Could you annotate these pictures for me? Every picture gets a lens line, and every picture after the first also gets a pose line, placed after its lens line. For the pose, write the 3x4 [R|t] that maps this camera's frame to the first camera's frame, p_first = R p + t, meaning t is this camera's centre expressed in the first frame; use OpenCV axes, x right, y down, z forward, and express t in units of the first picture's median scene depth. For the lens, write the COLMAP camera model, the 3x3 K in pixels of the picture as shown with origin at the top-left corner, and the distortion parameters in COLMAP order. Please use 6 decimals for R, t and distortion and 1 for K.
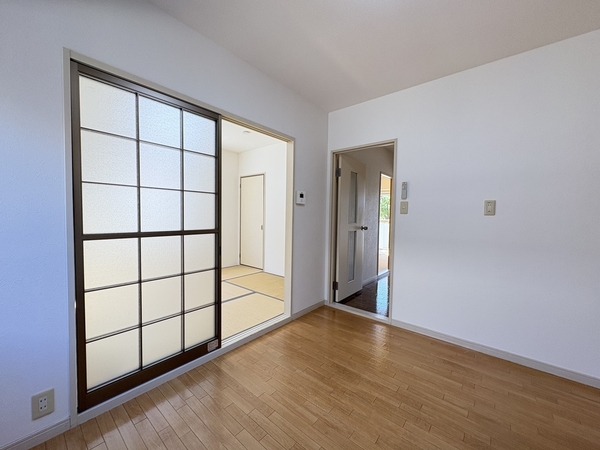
lens RADIAL K [[240.6, 0, 300.0], [0, 240.6, 225.0], [0, 0, 1]] dist [0.000609, 0.000257]
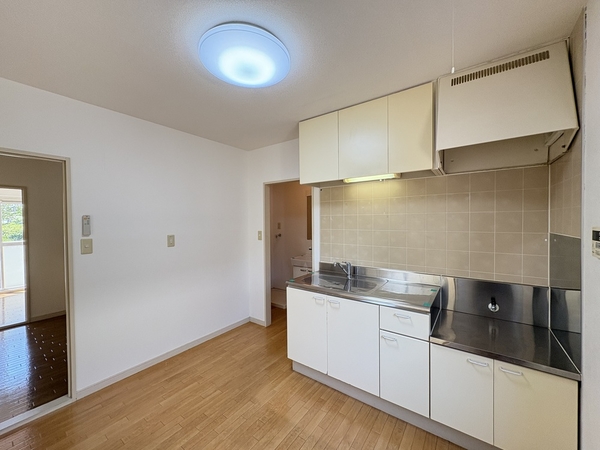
lens RADIAL K [[240.6, 0, 300.0], [0, 240.6, 225.0], [0, 0, 1]] dist [0.000609, 0.000257]
pose [[-0.073569, -0.035494, 0.996658, -0.528418], [0.053000, 0.997815, 0.039447, -0.169703], [-0.995881, 0.055725, -0.071527, 0.408690]]
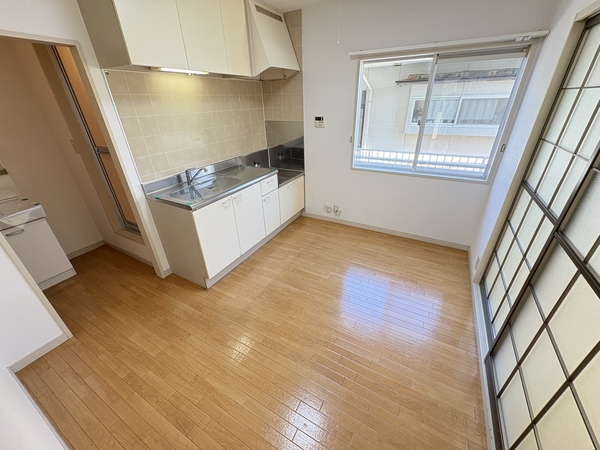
lens RADIAL K [[240.6, 0, 300.0], [0, 240.6, 225.0], [0, 0, 1]] dist [0.000609, 0.000257]
pose [[-0.980665, 0.101861, -0.167096, 0.339924], [0.005449, 0.867738, 0.496993, -0.261305], [0.195620, 0.486473, -0.851515, 1.315892]]
